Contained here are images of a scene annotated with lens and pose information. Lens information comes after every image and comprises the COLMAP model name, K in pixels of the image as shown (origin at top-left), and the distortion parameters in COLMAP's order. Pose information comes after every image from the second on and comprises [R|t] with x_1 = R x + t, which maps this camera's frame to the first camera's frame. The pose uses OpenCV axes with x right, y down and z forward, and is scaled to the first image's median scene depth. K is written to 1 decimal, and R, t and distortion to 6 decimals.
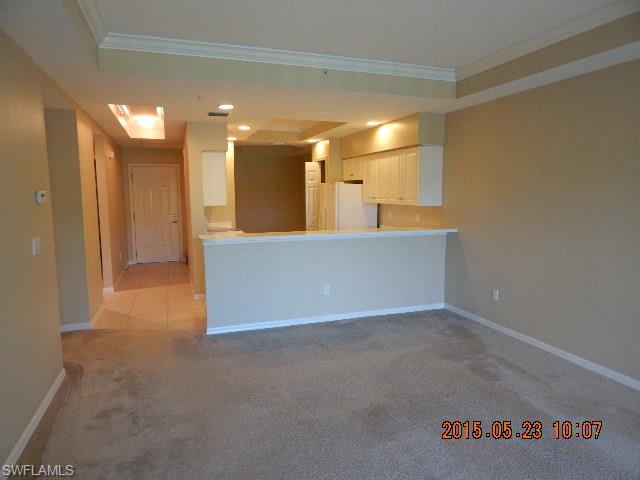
lens RADIAL K [[419.8, 0, 320.0], [0, 419.8, 240.0], [0, 0, 1]] dist [0.000290, -0.004951]
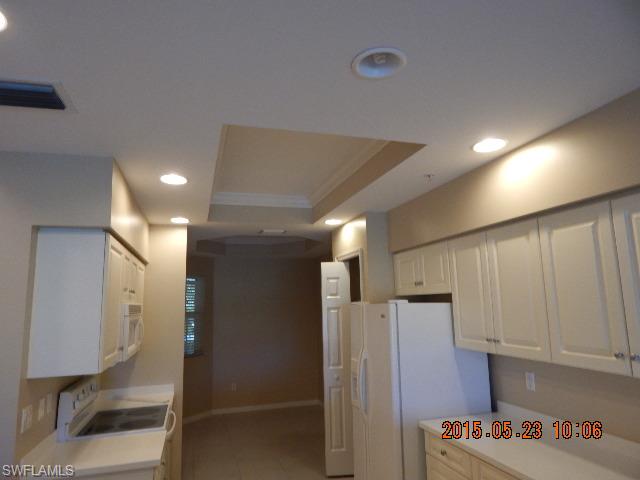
lens RADIAL K [[419.8, 0, 320.0], [0, 419.8, 240.0], [0, 0, 1]] dist [0.000290, -0.004951]
pose [[0.998432, -0.025957, -0.049605, -0.012185], [0.012099, 0.965127, -0.261503, -0.102467], [0.054663, 0.260493, 0.963927, 0.672447]]
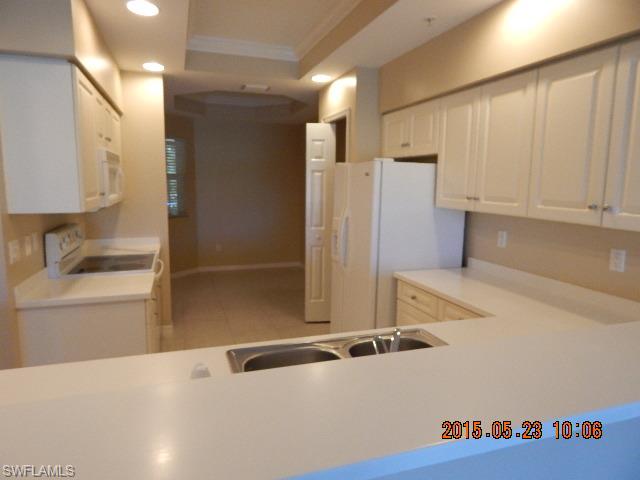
lens RADIAL K [[419.8, 0, 320.0], [0, 419.8, 240.0], [0, 0, 1]] dist [0.000290, -0.004951]
pose [[0.999767, 0.018412, -0.011242, -0.013637], [-0.018108, 0.999483, 0.026570, -0.078254], [0.011725, -0.026360, 0.999584, 0.681098]]
